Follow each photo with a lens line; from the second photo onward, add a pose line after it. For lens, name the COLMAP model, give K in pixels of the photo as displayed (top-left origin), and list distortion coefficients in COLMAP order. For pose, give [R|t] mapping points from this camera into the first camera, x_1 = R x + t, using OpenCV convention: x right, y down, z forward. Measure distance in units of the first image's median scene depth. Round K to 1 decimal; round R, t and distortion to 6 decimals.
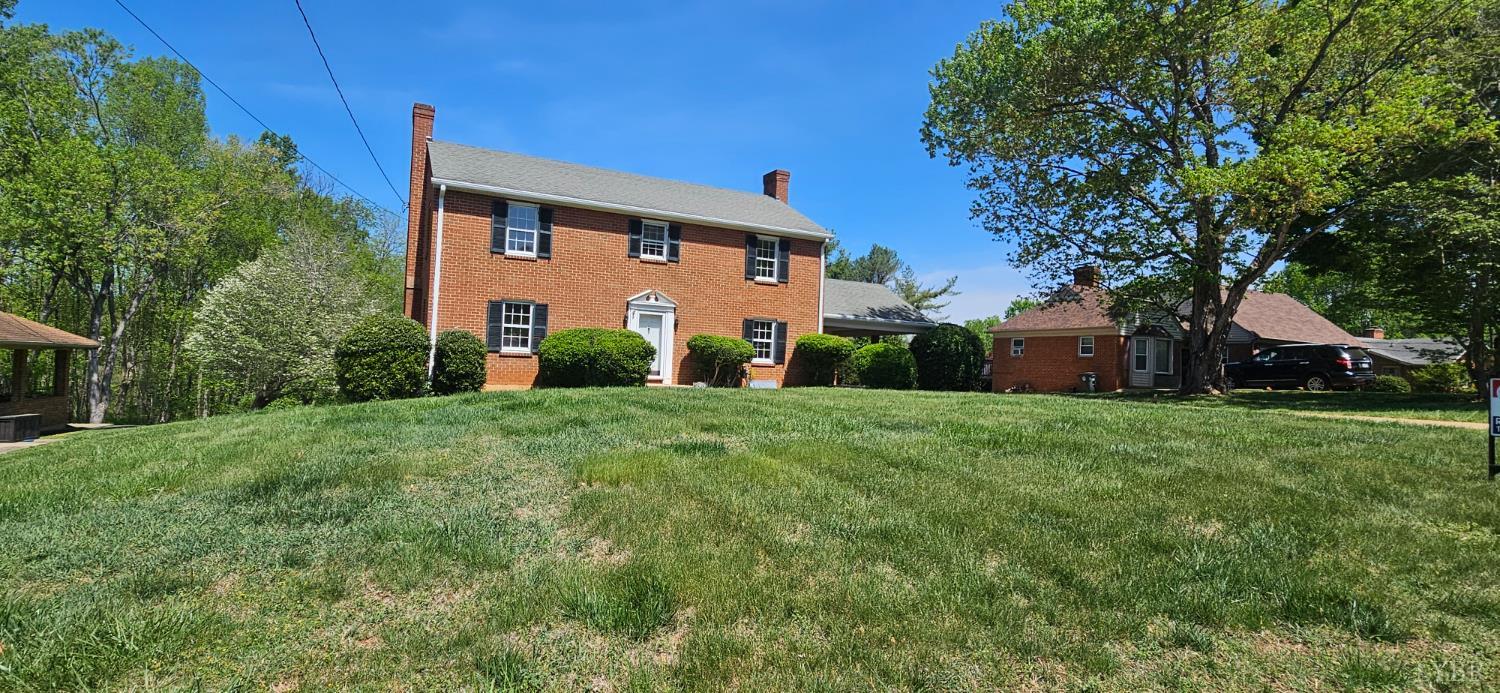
lens RADIAL K [[615.2, 0, 754.5], [0, 615.2, 339.7], [0, 0, 1]] dist [0.012447, -0.000058]
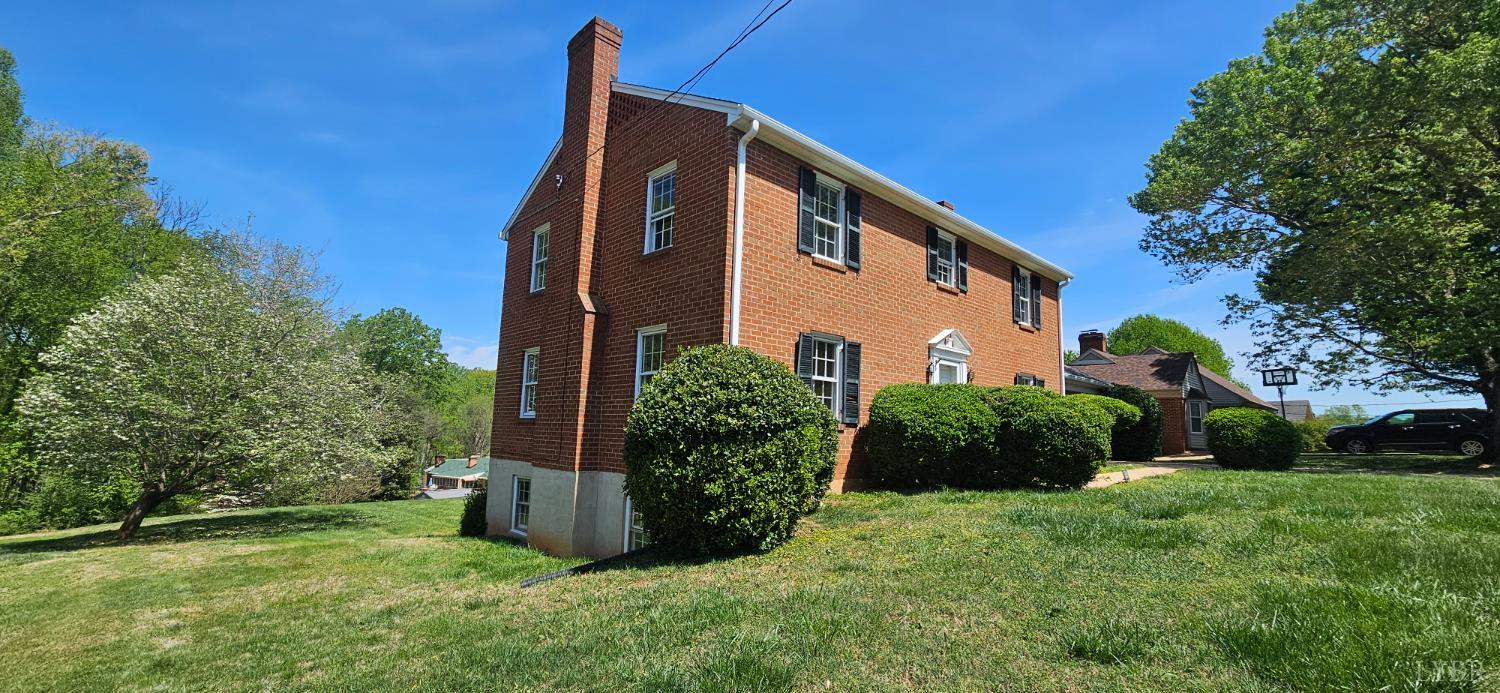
lens RADIAL K [[548.9, 0, 747.7], [0, 548.9, 350.2], [0, 0, 1]] dist [0.002952, 0.000267]
pose [[0.969963, 0.027458, 0.241698, -0.557560], [-0.005307, 0.995761, -0.091829, -0.000392], [-0.243195, 0.087788, 0.965997, 0.485241]]
